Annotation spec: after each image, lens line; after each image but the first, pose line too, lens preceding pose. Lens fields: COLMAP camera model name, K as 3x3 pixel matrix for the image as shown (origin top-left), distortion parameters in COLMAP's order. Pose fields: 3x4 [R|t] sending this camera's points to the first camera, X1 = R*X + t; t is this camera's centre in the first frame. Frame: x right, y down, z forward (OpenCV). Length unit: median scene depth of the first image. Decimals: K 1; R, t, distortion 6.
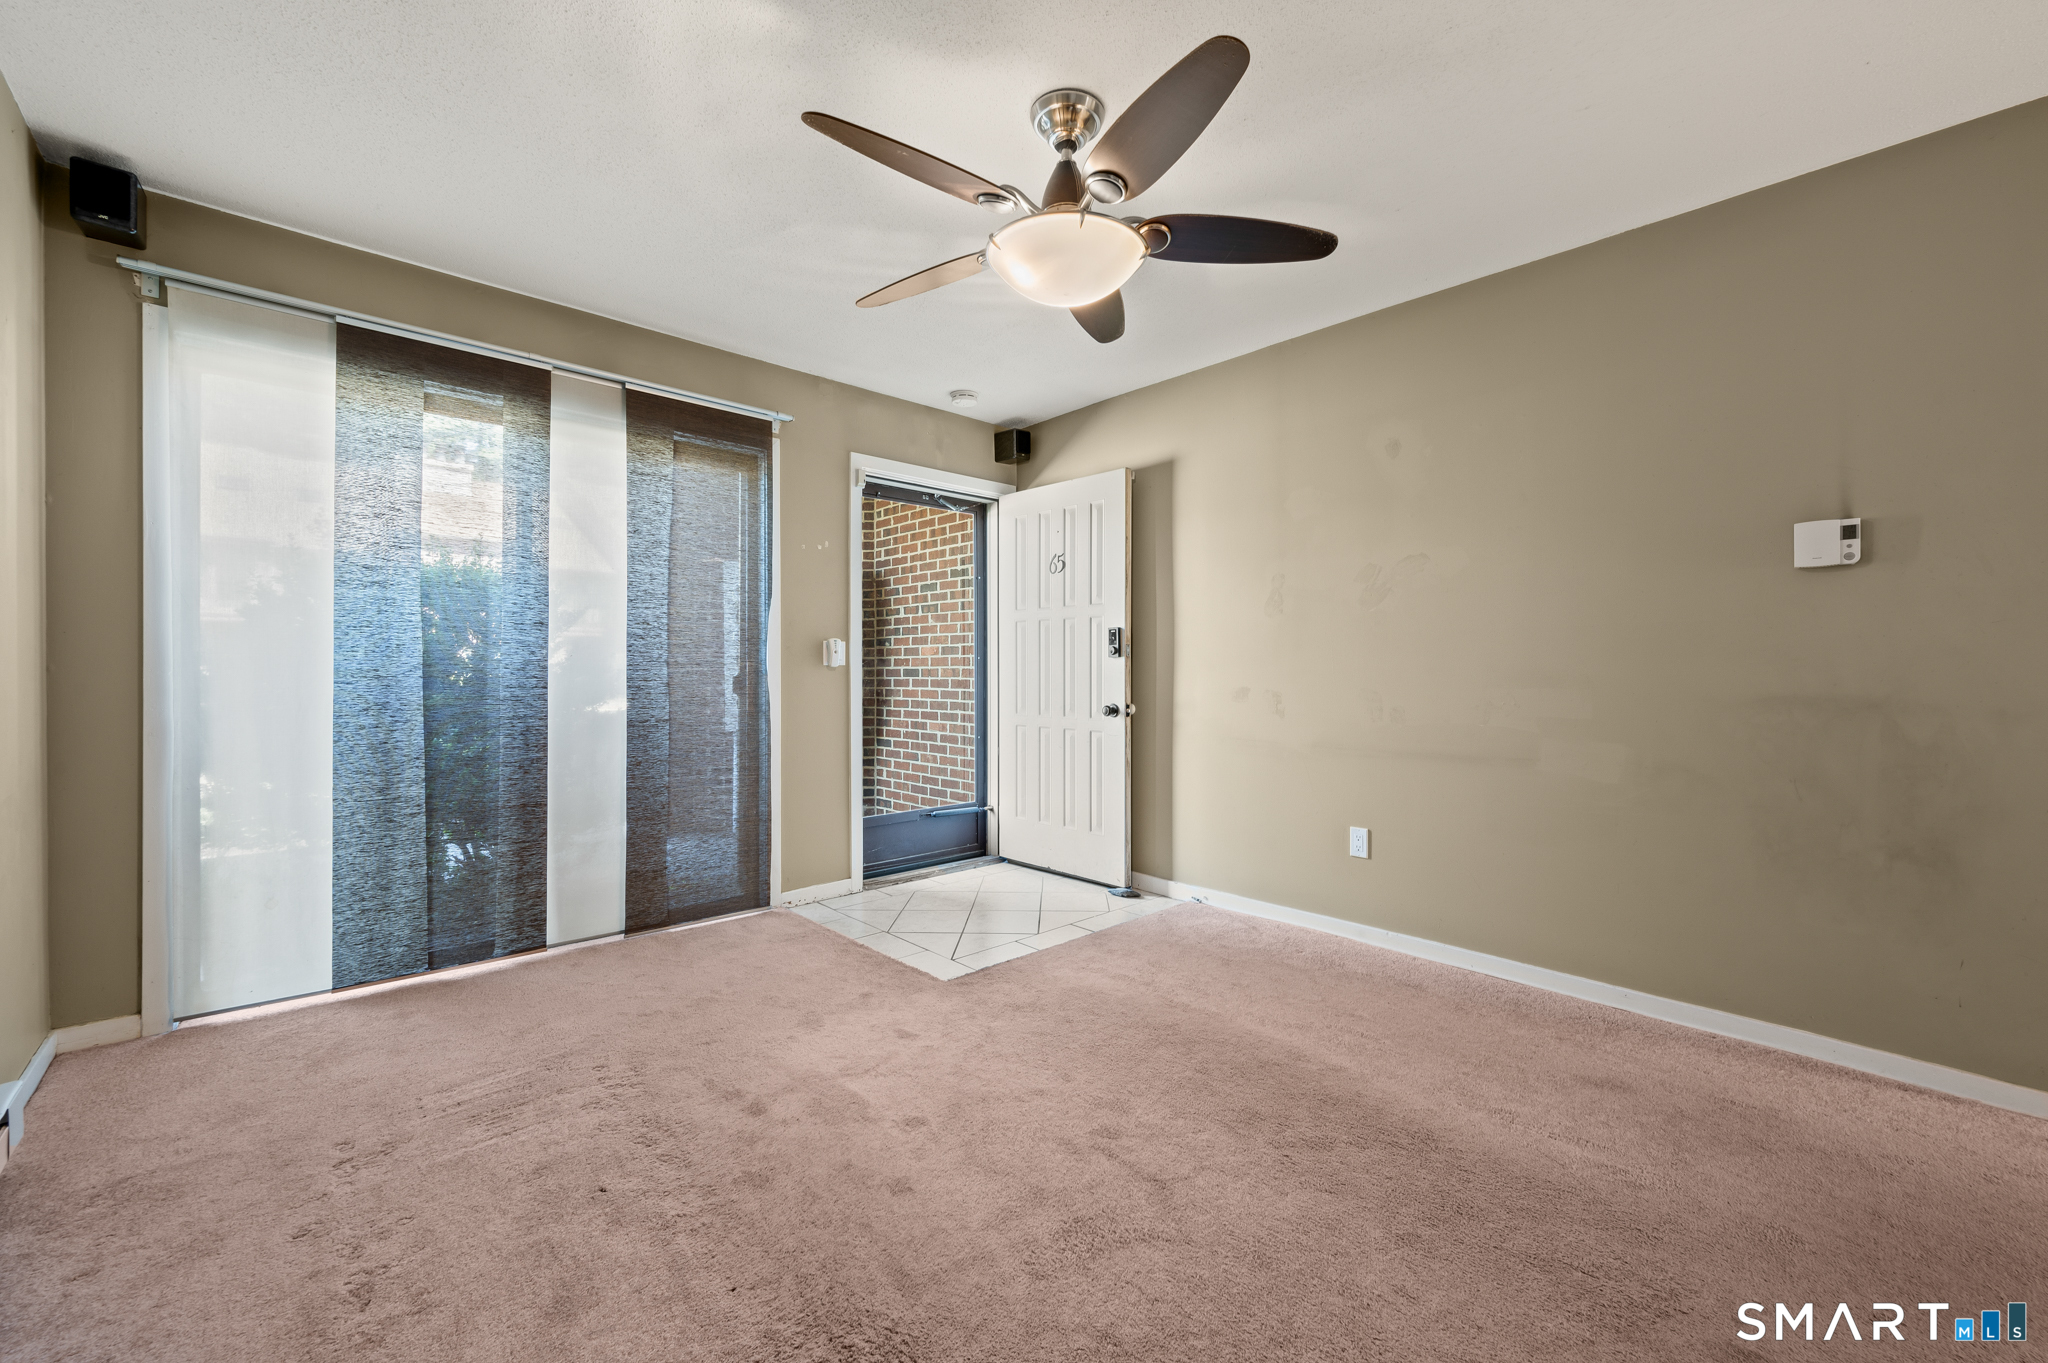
lens RADIAL K [[813.0, 0, 1020.1], [0, 813.0, 671.7], [0, 0, 1]] dist [0.001727, -0.000353]
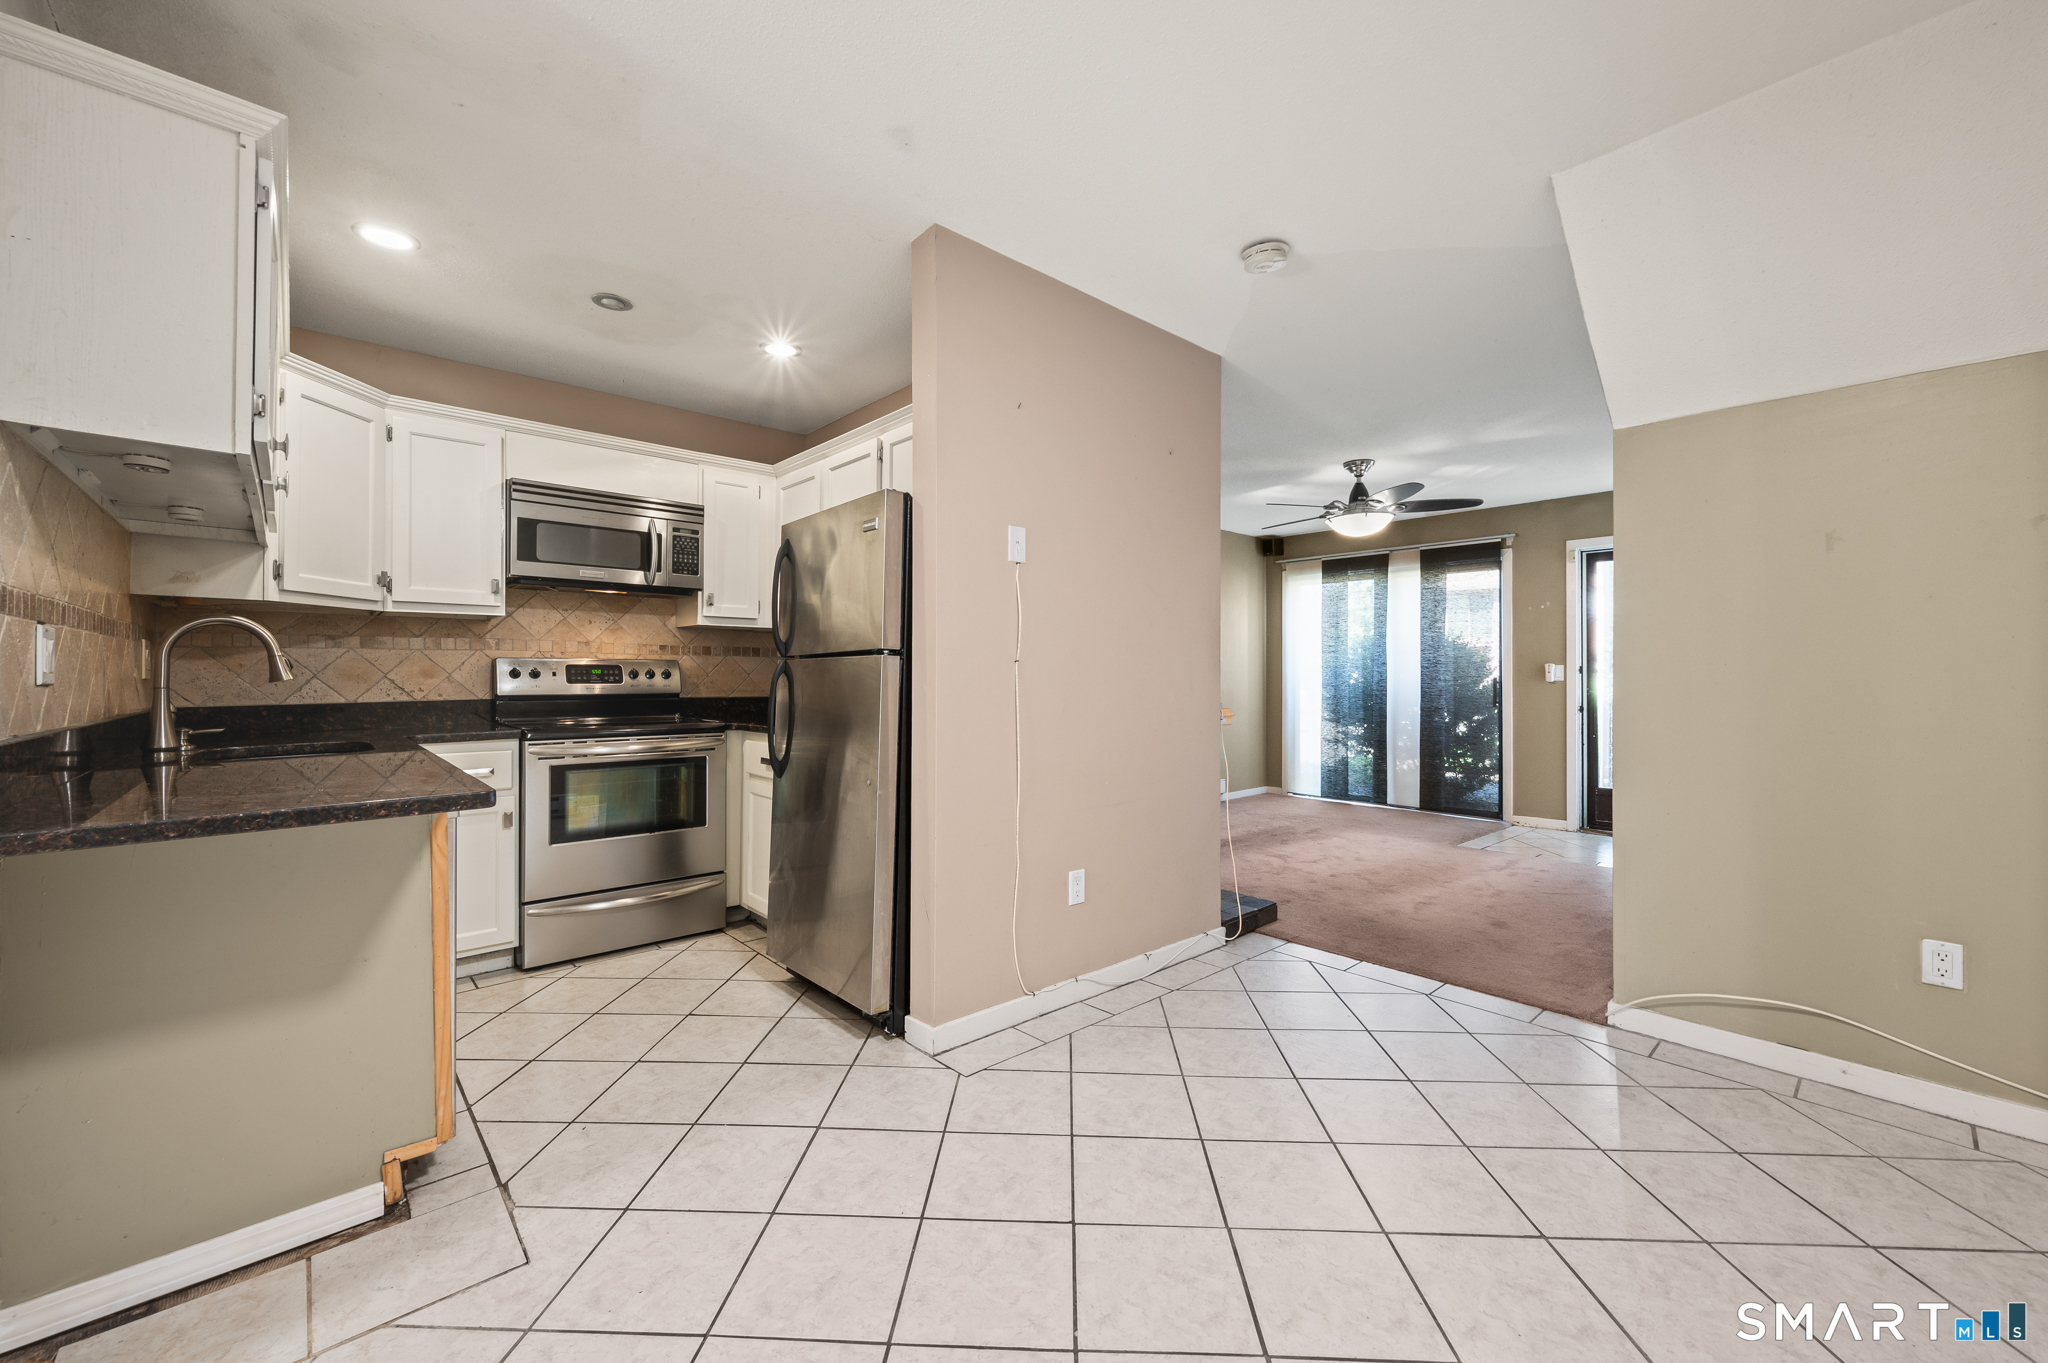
lens RADIAL K [[813.0, 0, 1024.2], [0, 813.0, 674.8], [0, 0, 1]] dist [0.001727, -0.000353]
pose [[-0.003780, -0.008061, -0.999960, 1.691512], [-0.002817, 0.999964, -0.008050, -0.004895], [0.999989, 0.002787, -0.003803, -0.013772]]
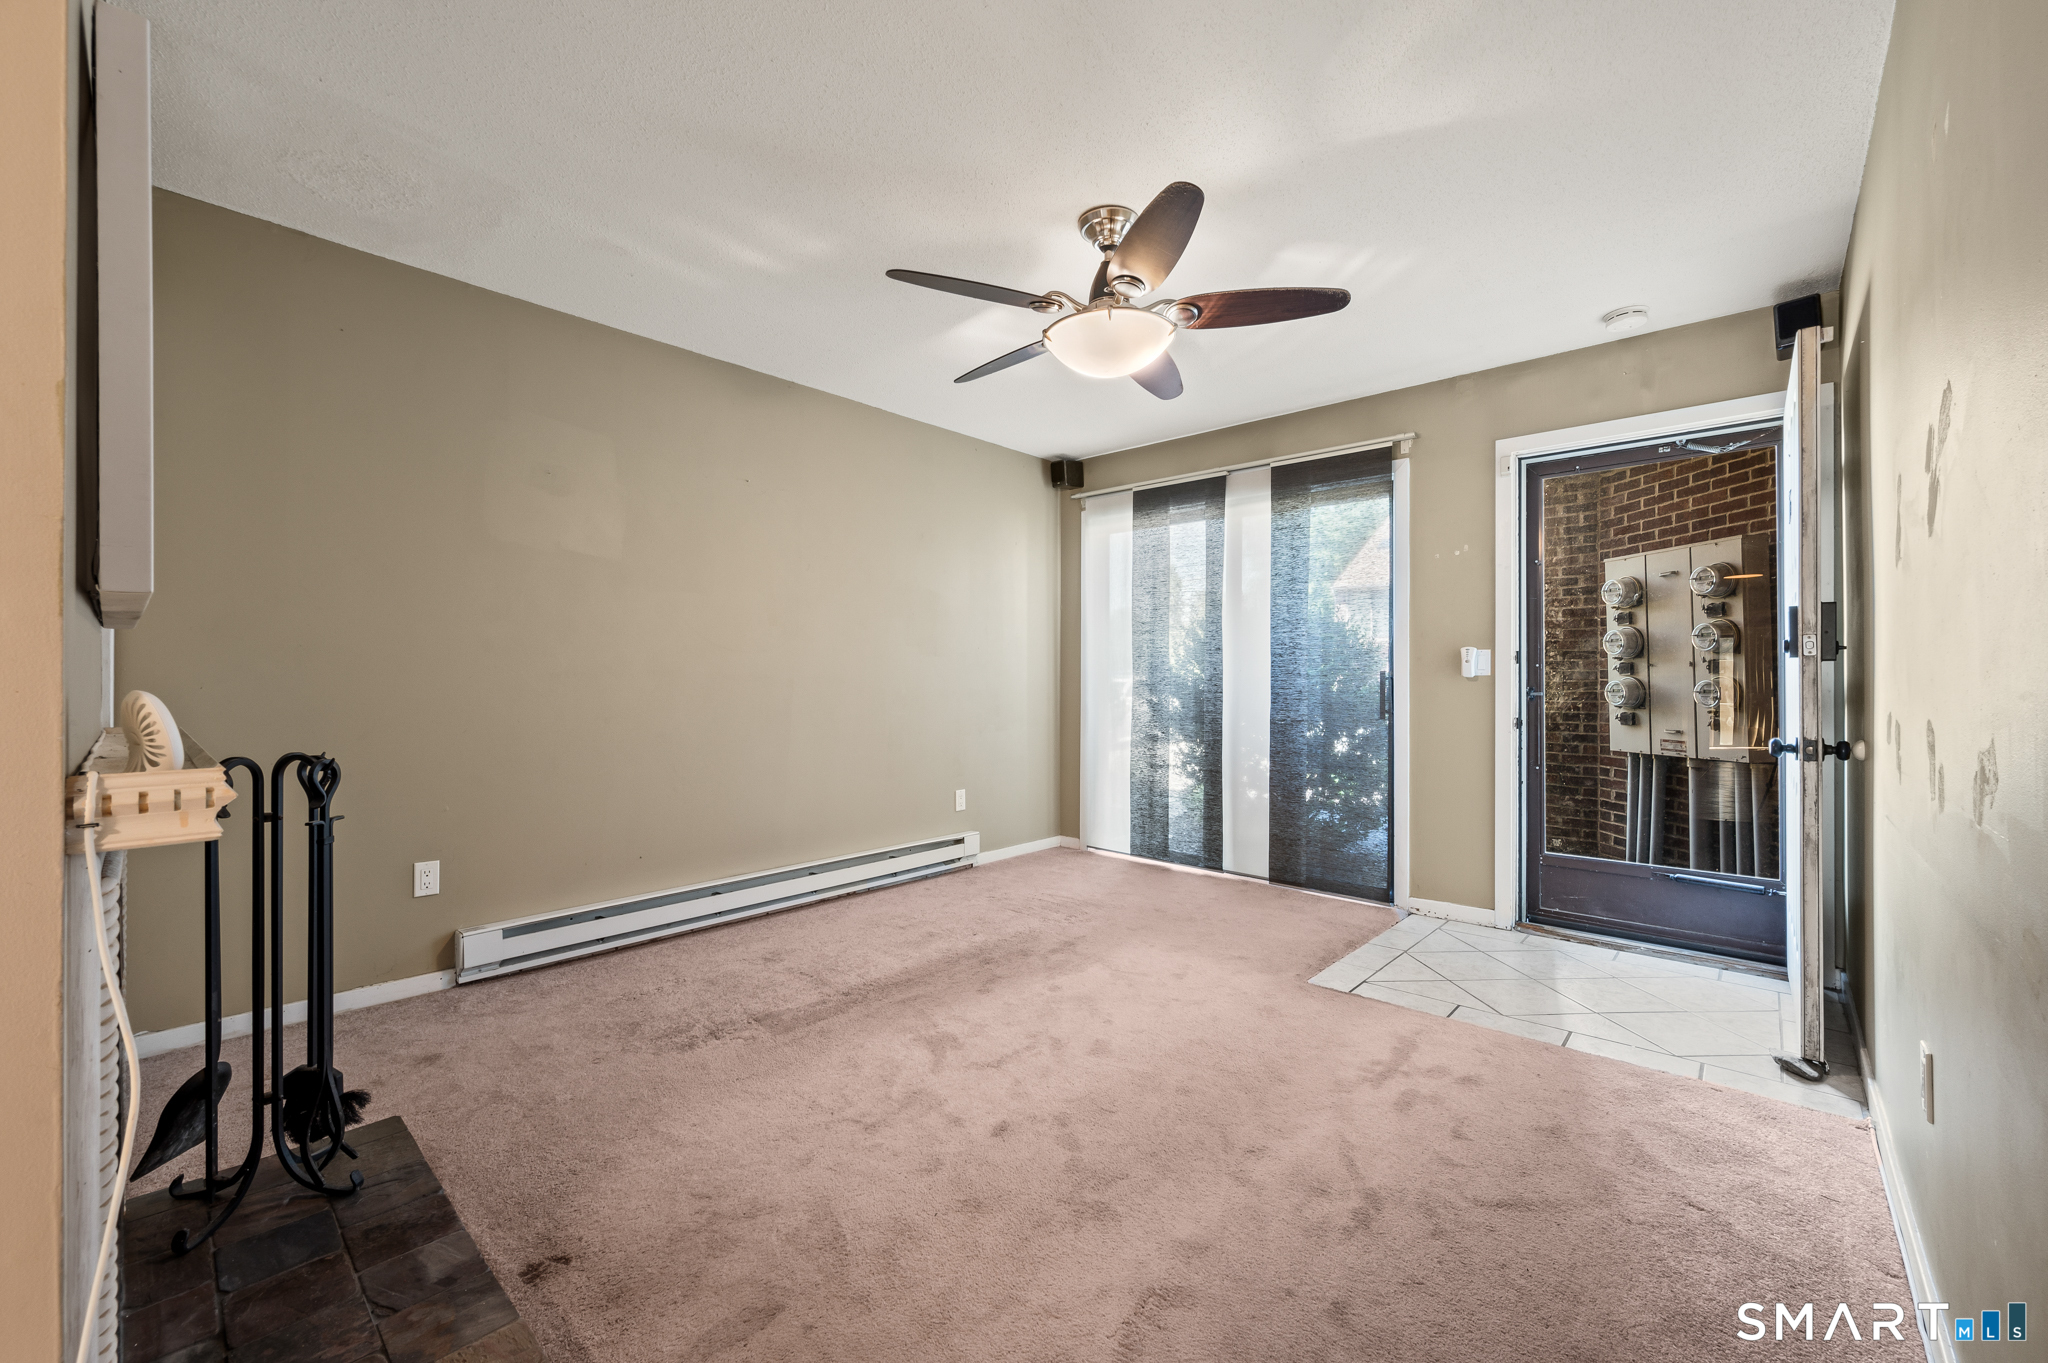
lens RADIAL K [[813.0, 0, 1031.6], [0, 813.0, 679.1], [0, 0, 1]] dist [0.001727, -0.000353]
pose [[0.097274, -0.004245, -0.995249, 0.825641], [-0.003909, 0.999982, -0.004647, 0.003504], [0.995250, 0.004342, 0.097256, 0.508781]]
